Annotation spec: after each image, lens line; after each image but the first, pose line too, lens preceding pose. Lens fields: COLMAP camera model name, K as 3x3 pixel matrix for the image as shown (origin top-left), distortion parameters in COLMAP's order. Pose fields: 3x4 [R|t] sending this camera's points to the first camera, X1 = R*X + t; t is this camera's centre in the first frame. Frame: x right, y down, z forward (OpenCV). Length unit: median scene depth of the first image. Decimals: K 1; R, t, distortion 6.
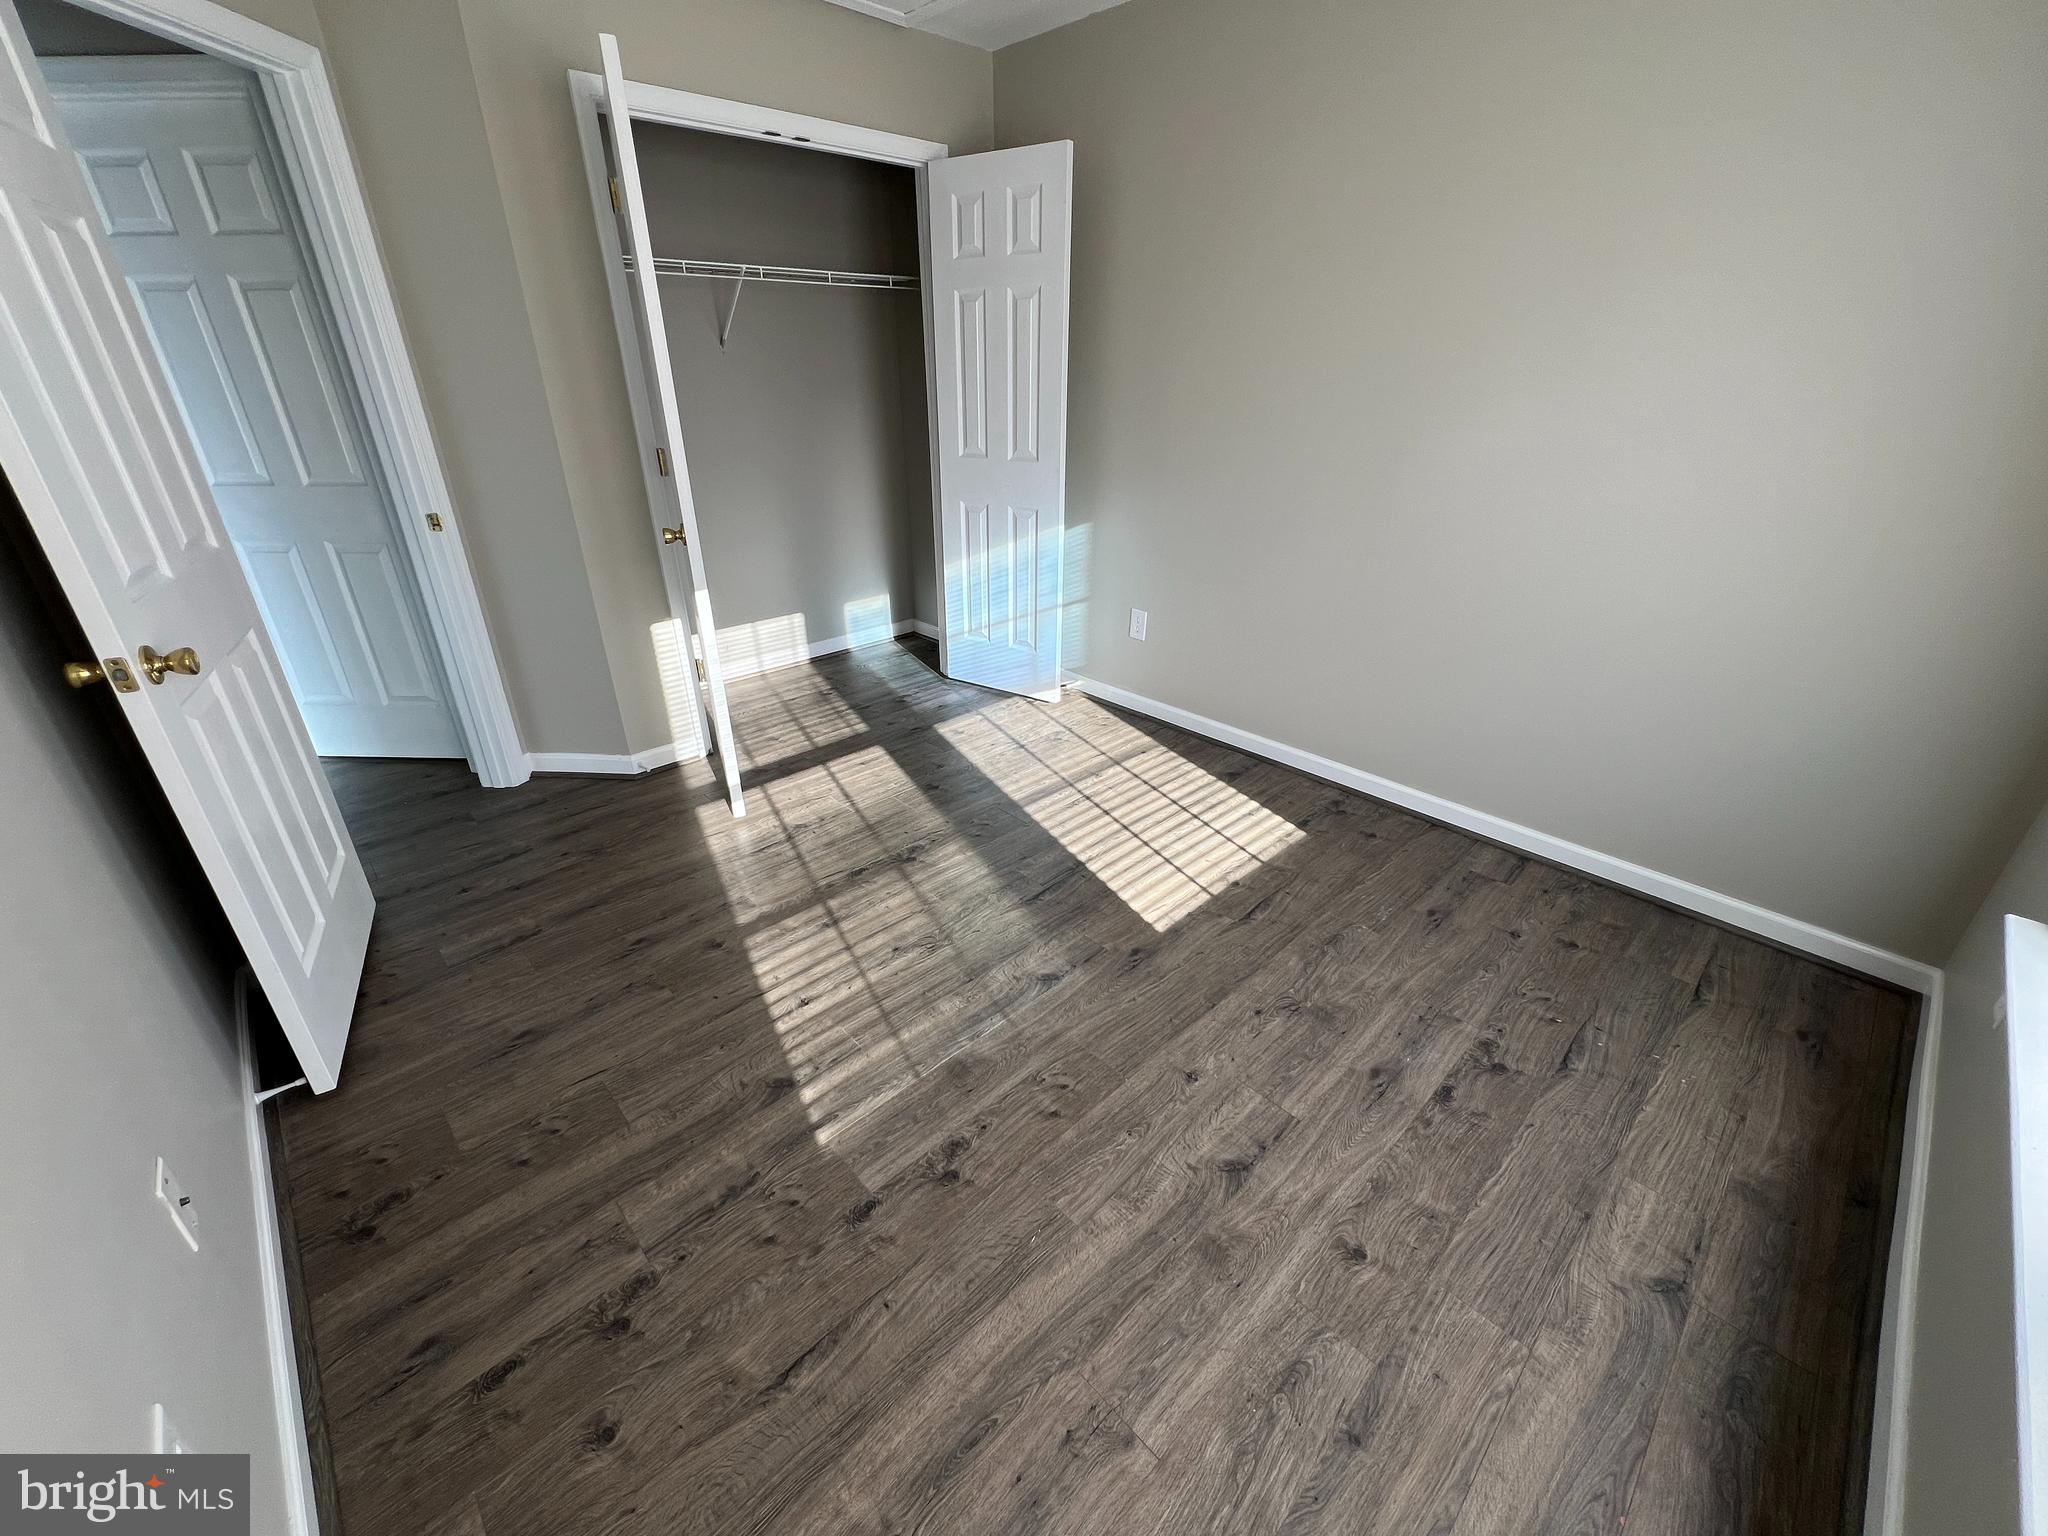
lens RADIAL K [[824.9, 0, 1028.2], [0, 824.9, 749.1], [0, 0, 1]] dist [-0.000696, -0.000443]
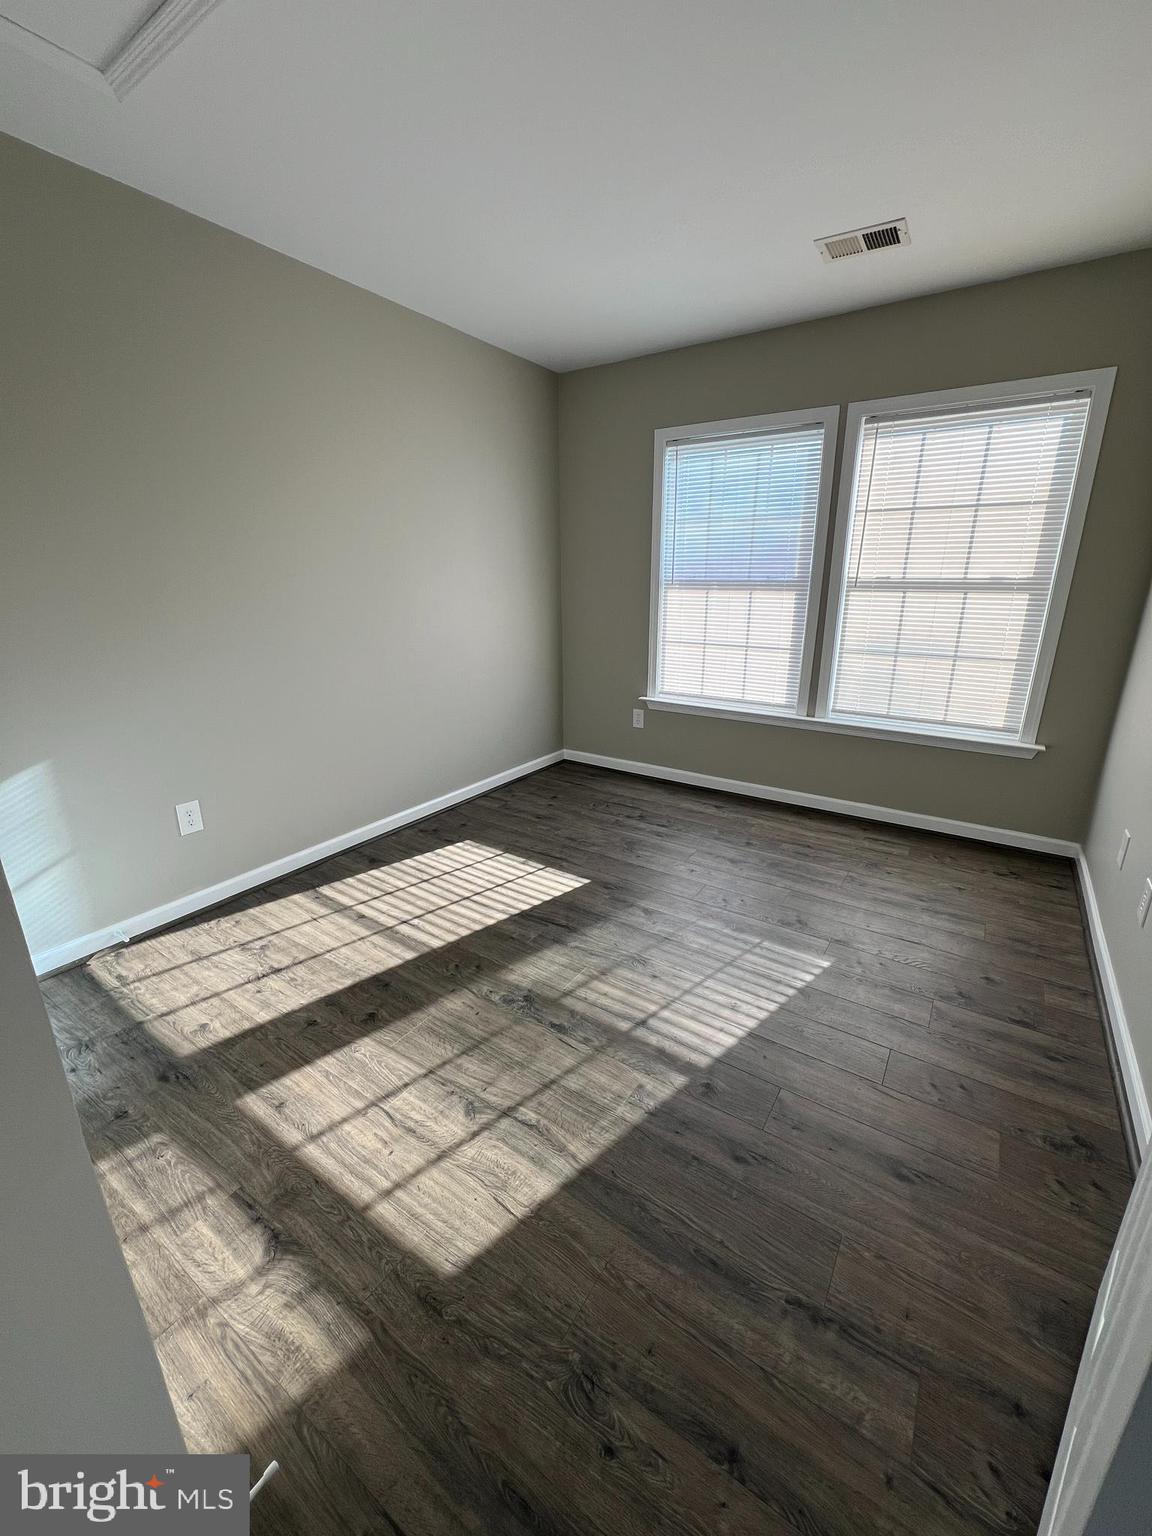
lens RADIAL K [[618.7, 0, 577.2], [0, 618.7, 763.0], [0, 0, 1]] dist [-0.000696, -0.000443]
pose [[-0.218226, -0.292261, 0.931107, -0.825957], [0.416780, 0.834805, 0.359715, -0.384745], [-0.882424, 0.466566, -0.060368, 0.892295]]
